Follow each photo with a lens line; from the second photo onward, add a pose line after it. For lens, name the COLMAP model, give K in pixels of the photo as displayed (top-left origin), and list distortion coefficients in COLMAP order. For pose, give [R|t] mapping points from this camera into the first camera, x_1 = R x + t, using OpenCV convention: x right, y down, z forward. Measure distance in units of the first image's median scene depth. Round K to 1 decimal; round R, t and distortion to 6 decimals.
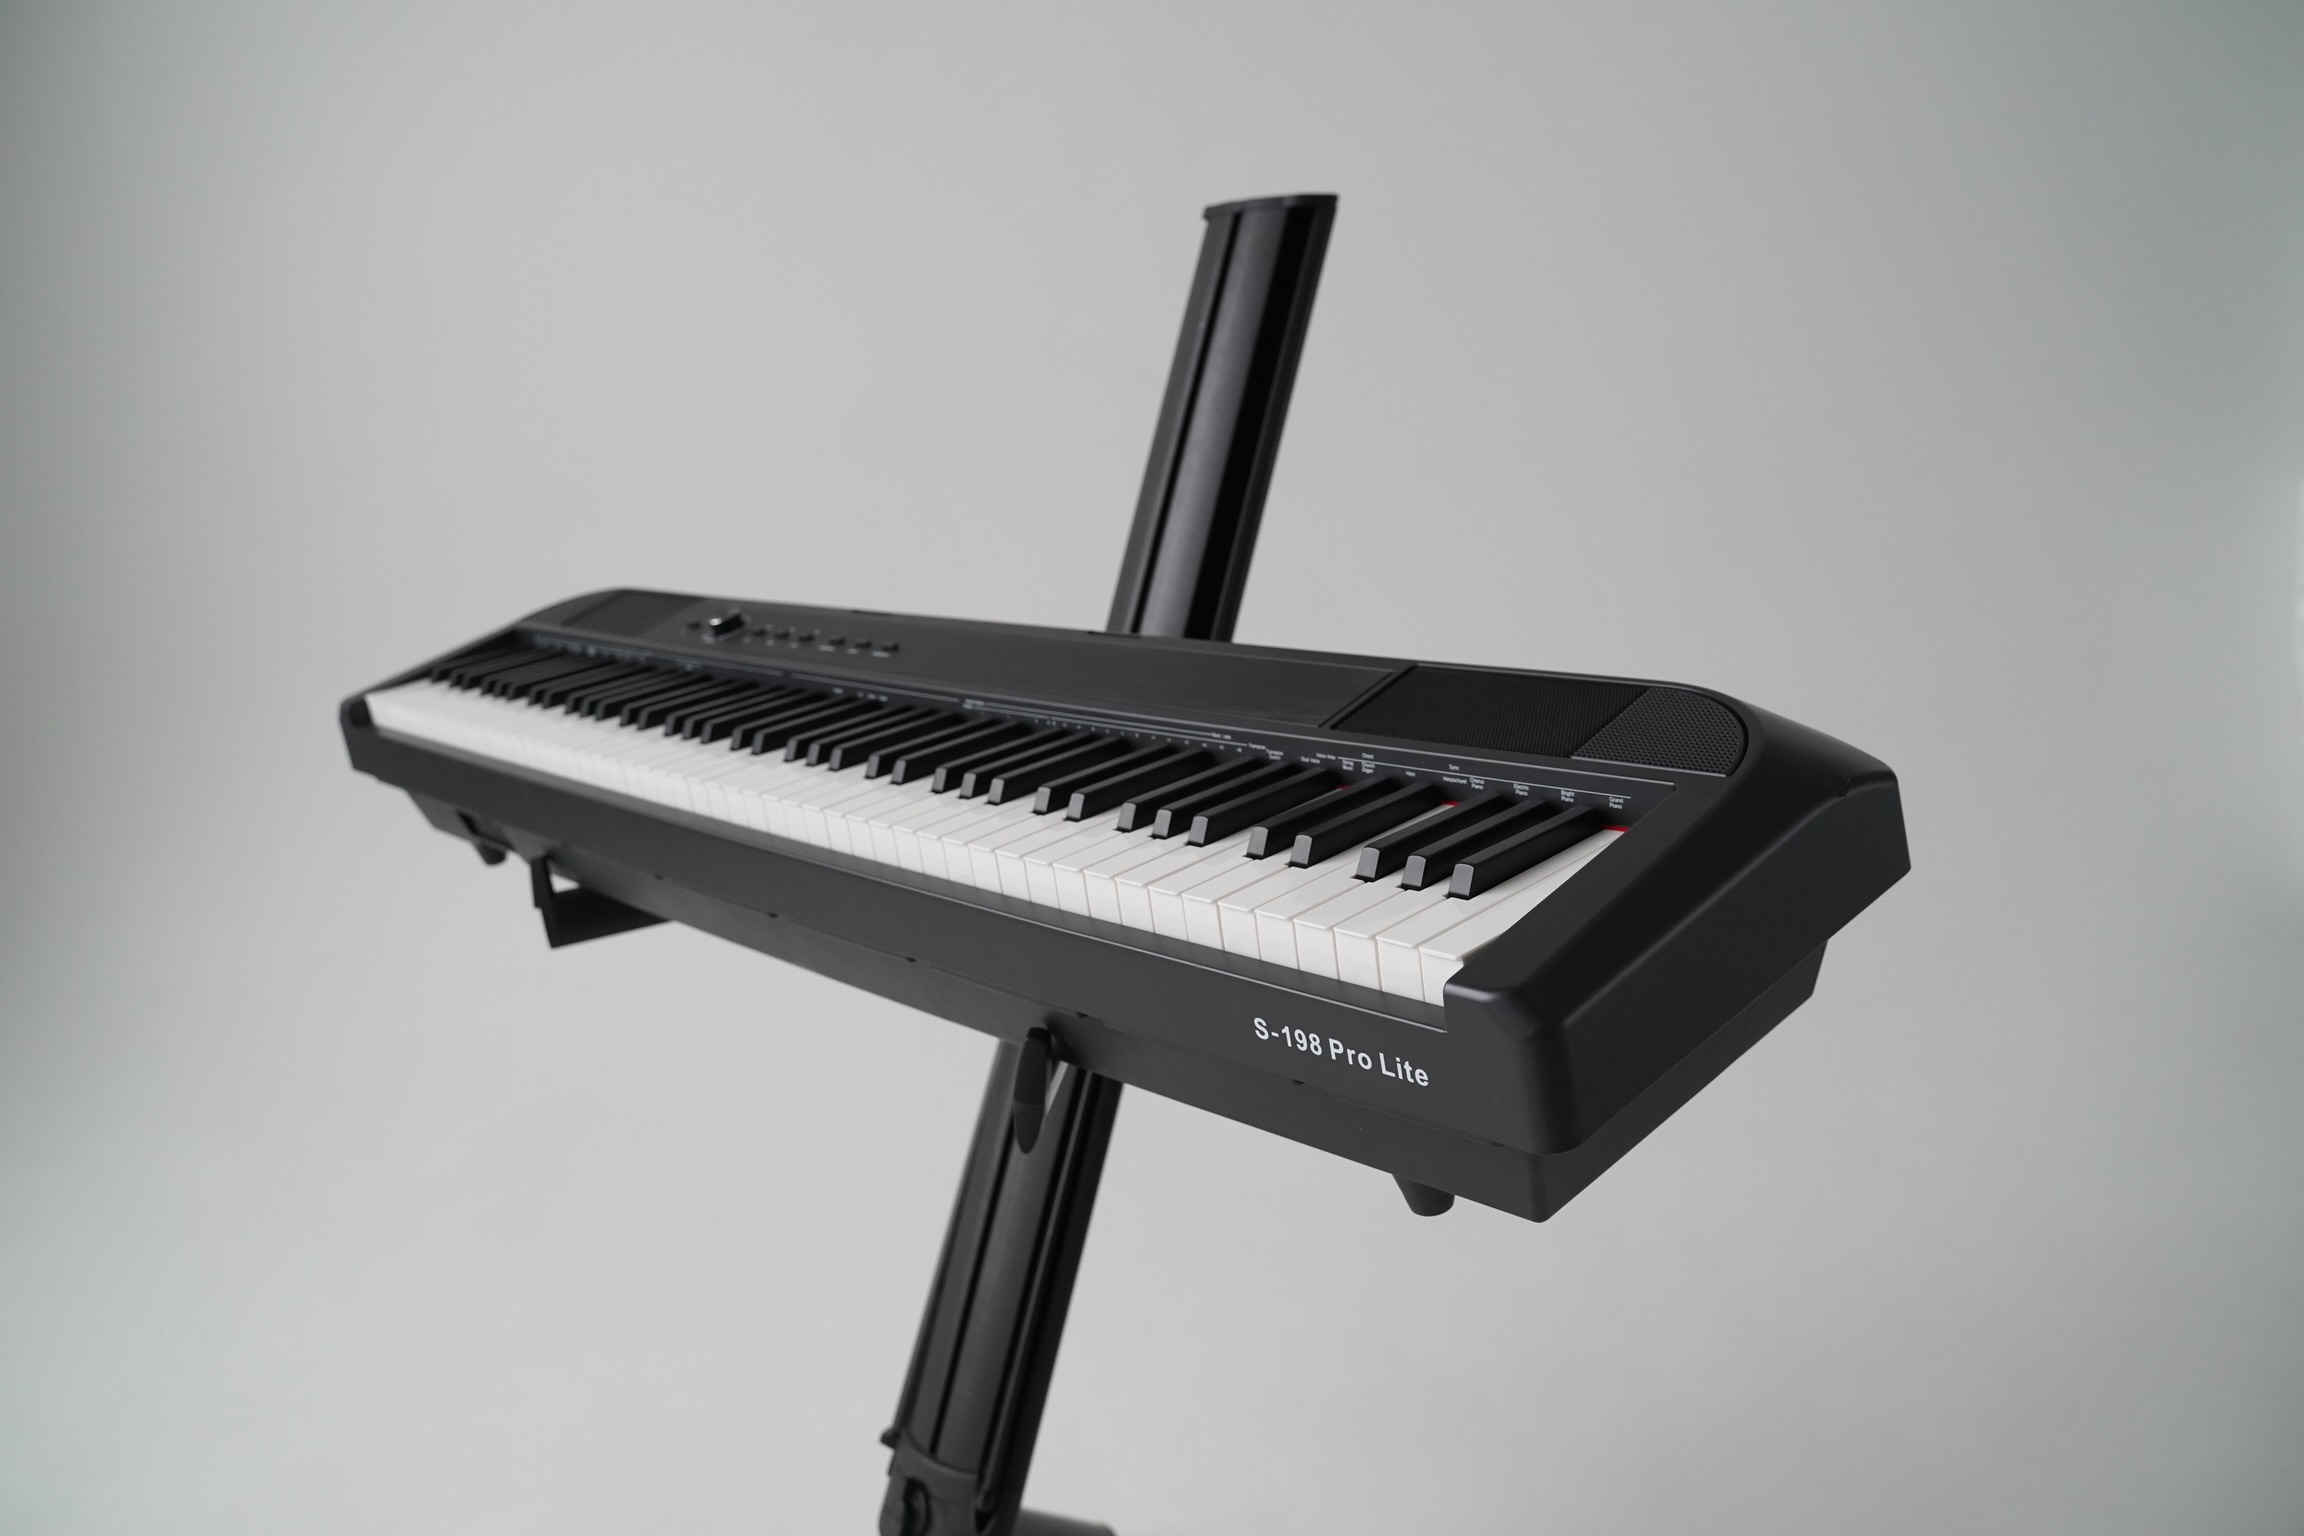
lens RADIAL K [[1886.6, 0, 1152.0], [0, 1886.6, 768.0], [0, 0, 1]] dist [-0.146963, -0.000912]
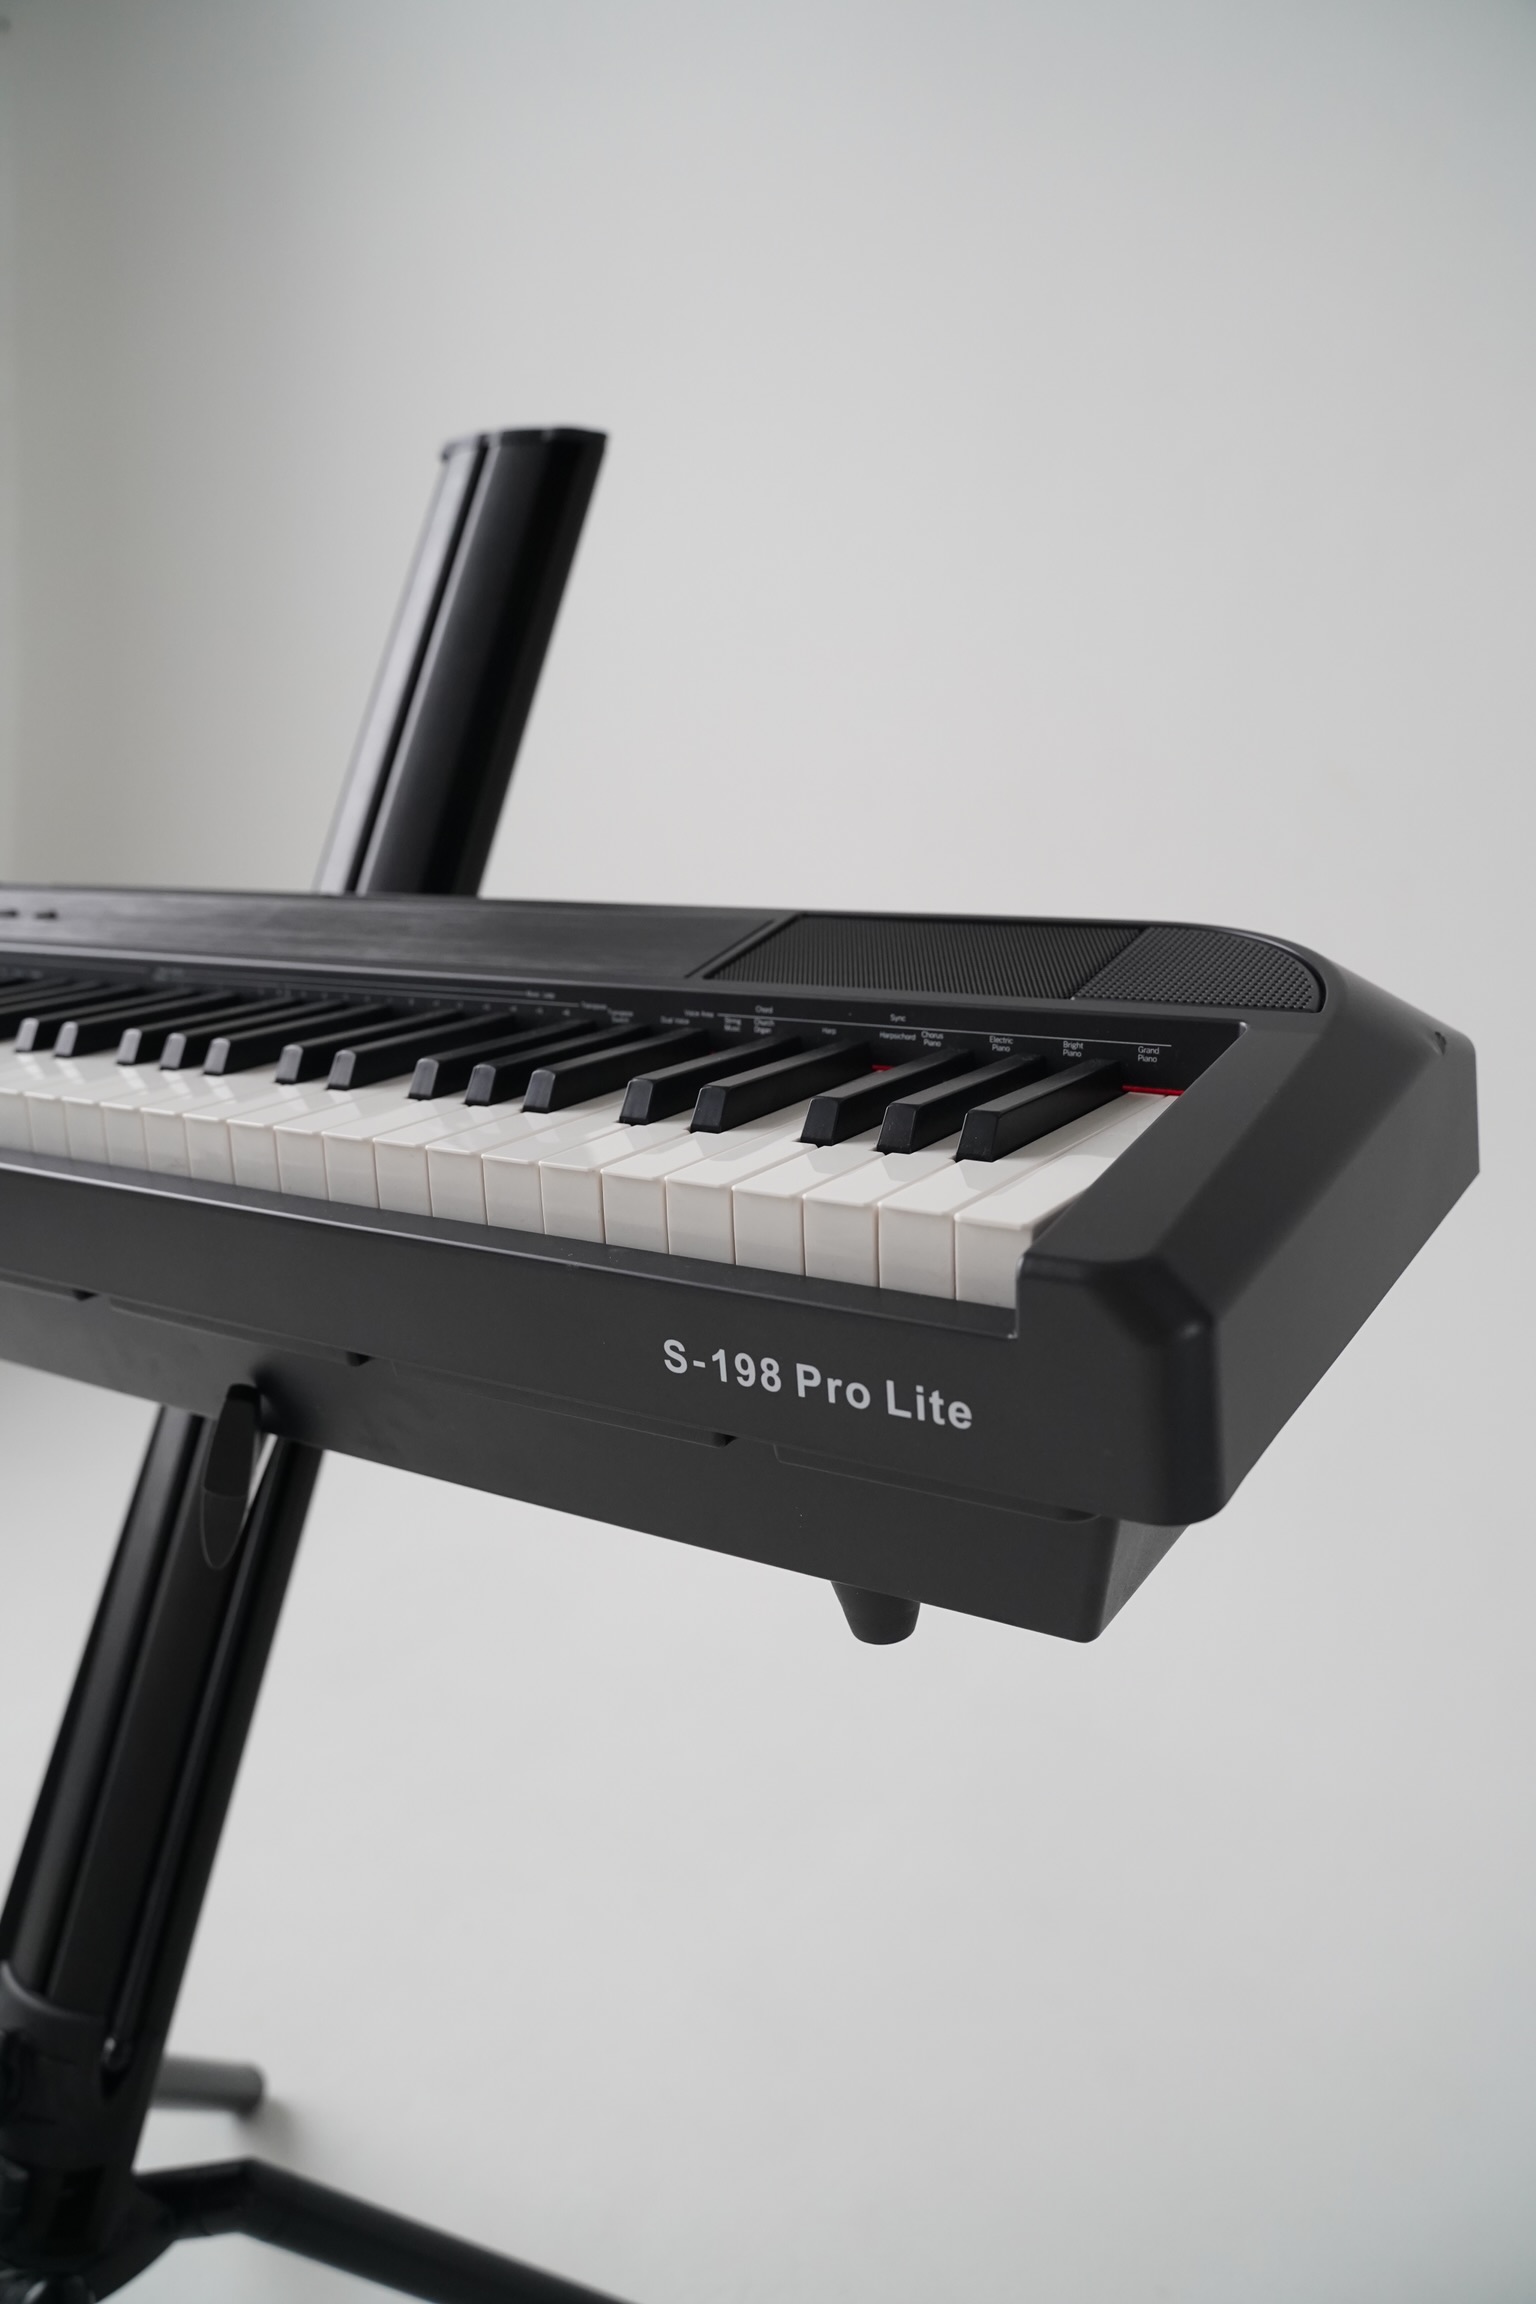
lens RADIAL K [[1809.6, 0, 768.0], [0, 1809.6, 1152.0], [0, 0, 1]] dist [-0.102053, 0.002412]
pose [[0.959699, 0.038725, 0.278348, -0.084288], [-0.023526, 0.998055, -0.057738, 0.097742], [-0.280043, 0.048862, 0.958743, 0.363915]]
